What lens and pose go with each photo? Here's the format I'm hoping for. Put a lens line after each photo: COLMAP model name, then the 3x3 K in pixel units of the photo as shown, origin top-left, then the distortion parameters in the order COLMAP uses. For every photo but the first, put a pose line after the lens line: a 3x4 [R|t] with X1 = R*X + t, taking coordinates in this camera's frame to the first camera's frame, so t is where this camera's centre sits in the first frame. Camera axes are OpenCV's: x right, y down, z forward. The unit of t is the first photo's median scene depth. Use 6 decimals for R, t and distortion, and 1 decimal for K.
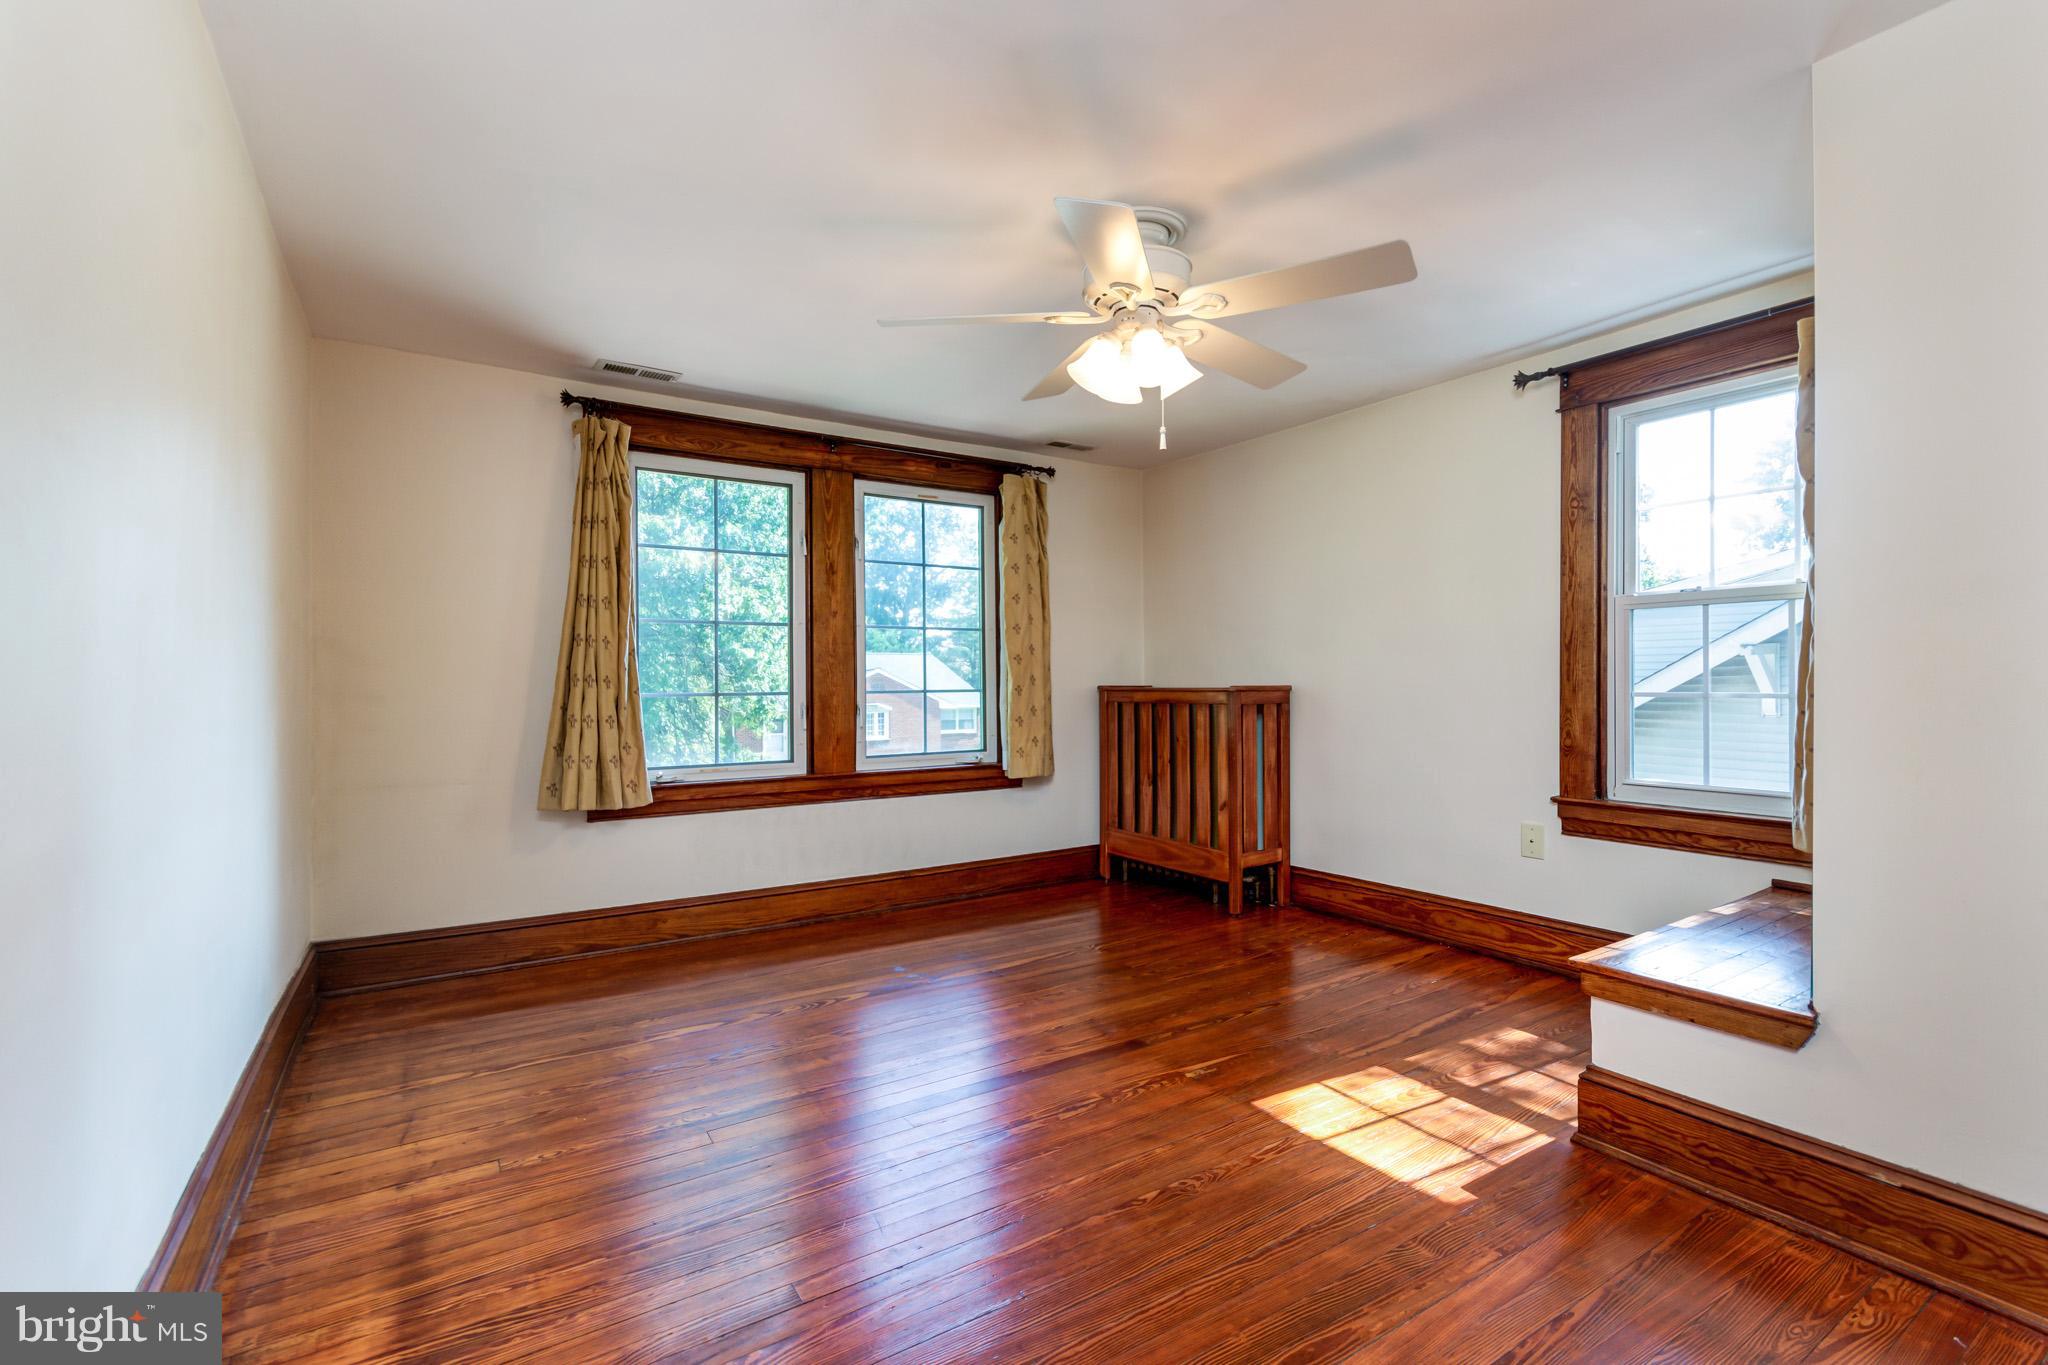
lens RADIAL K [[906.6, 0, 1023.7], [0, 906.6, 699.8], [0, 0, 1]] dist [0.000578, 0.000266]
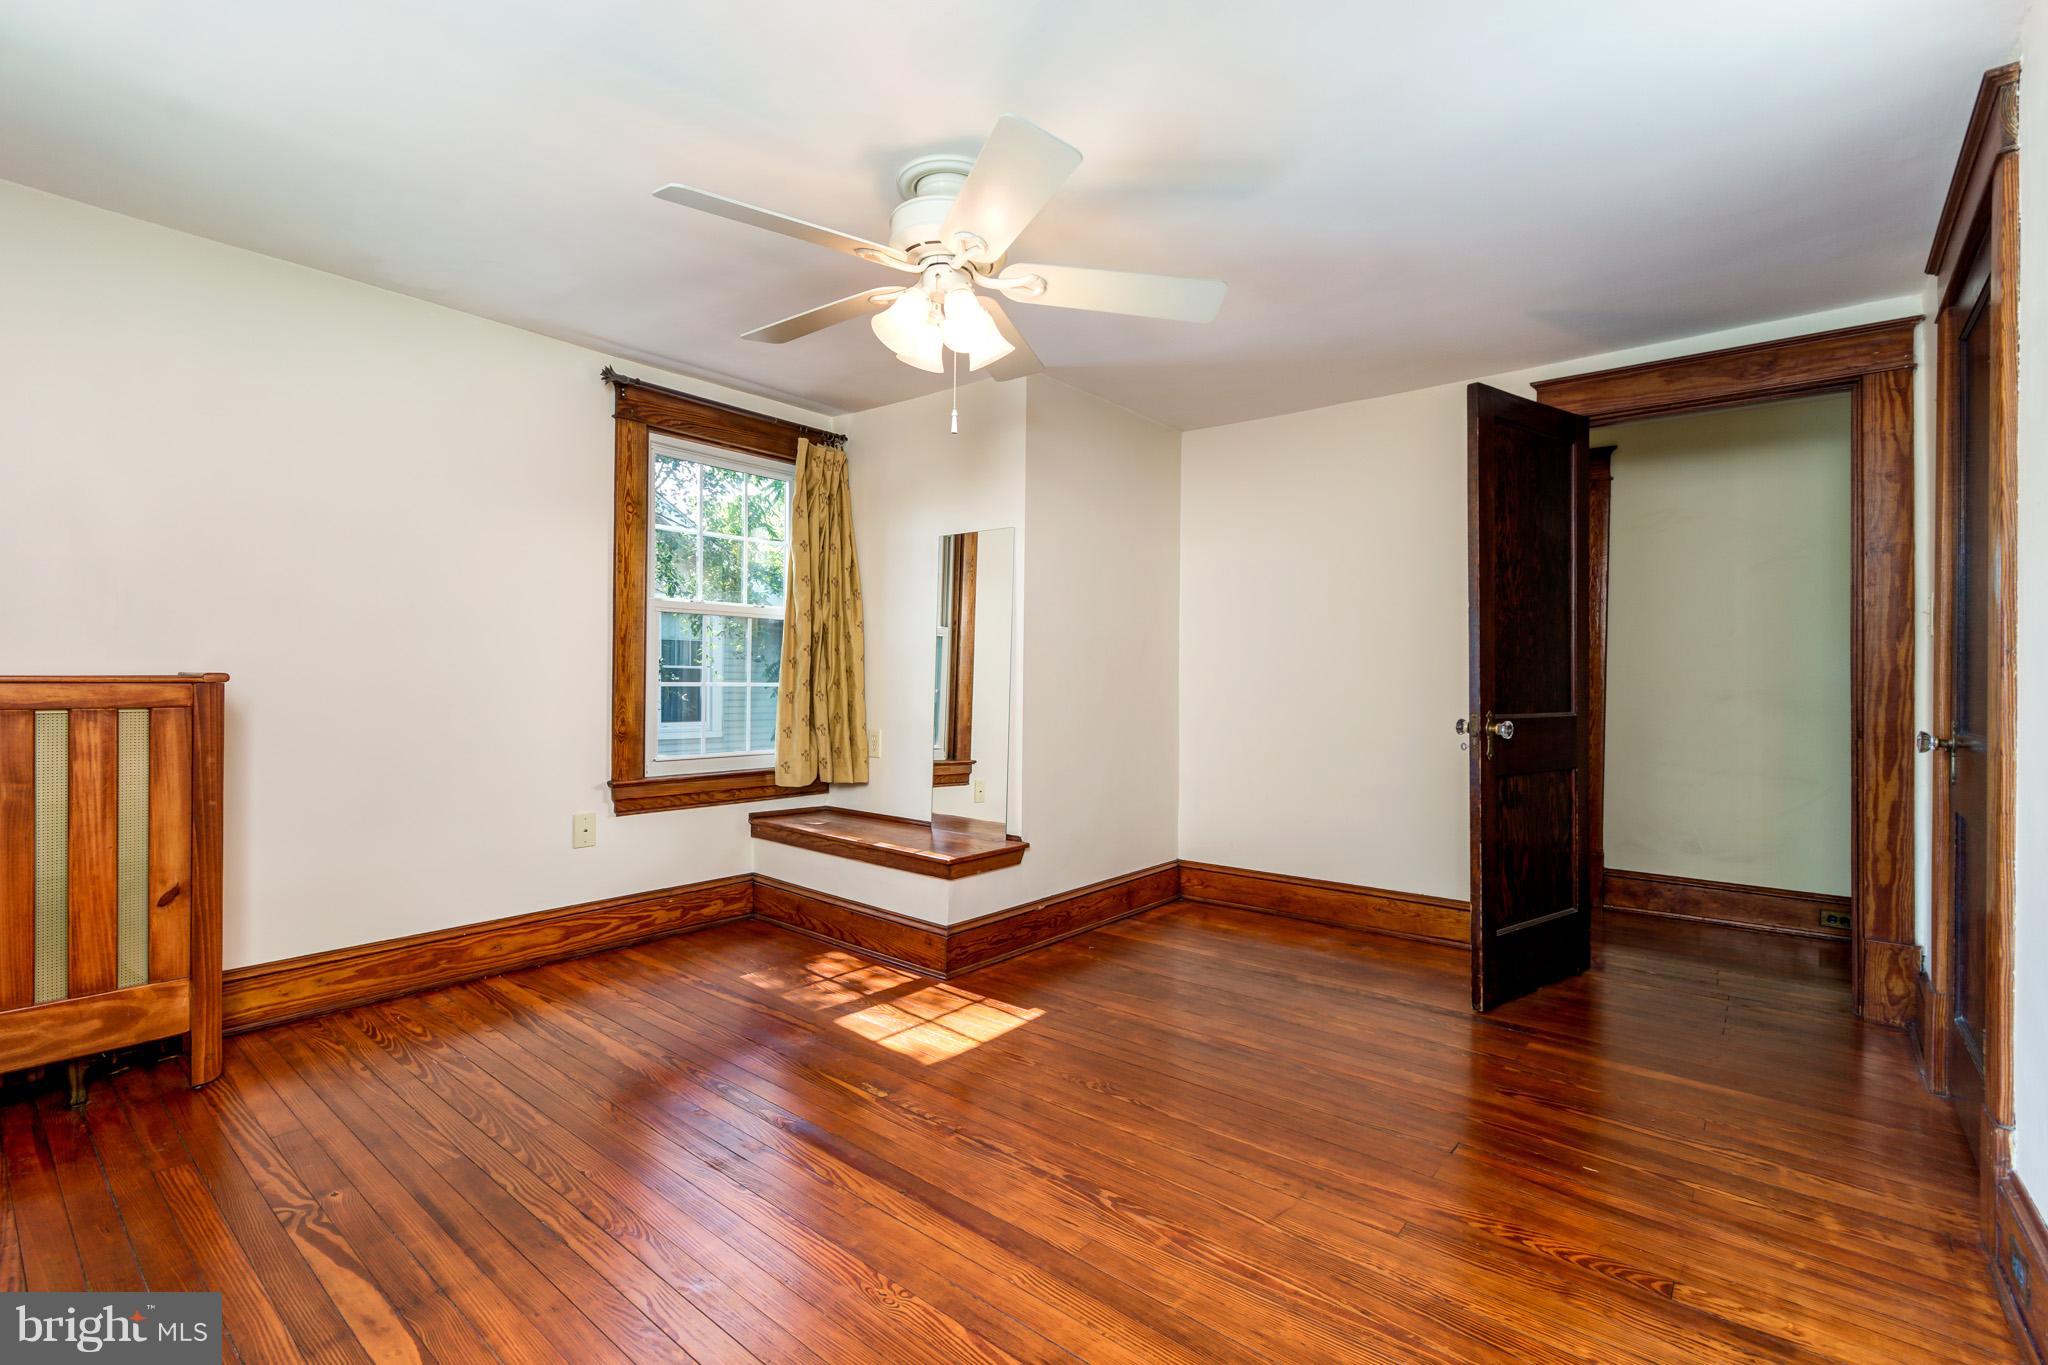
lens RADIAL K [[922.0, 0, 1024.0], [0, 922.0, 682.5], [0, 0, 1]] dist [-0.001277, -0.000024]
pose [[-0.307788, -0.001397, 0.951454, -0.581459], [0.008322, 0.999957, 0.004160, -0.008213], [-0.951419, 0.009199, -0.307763, 0.881621]]
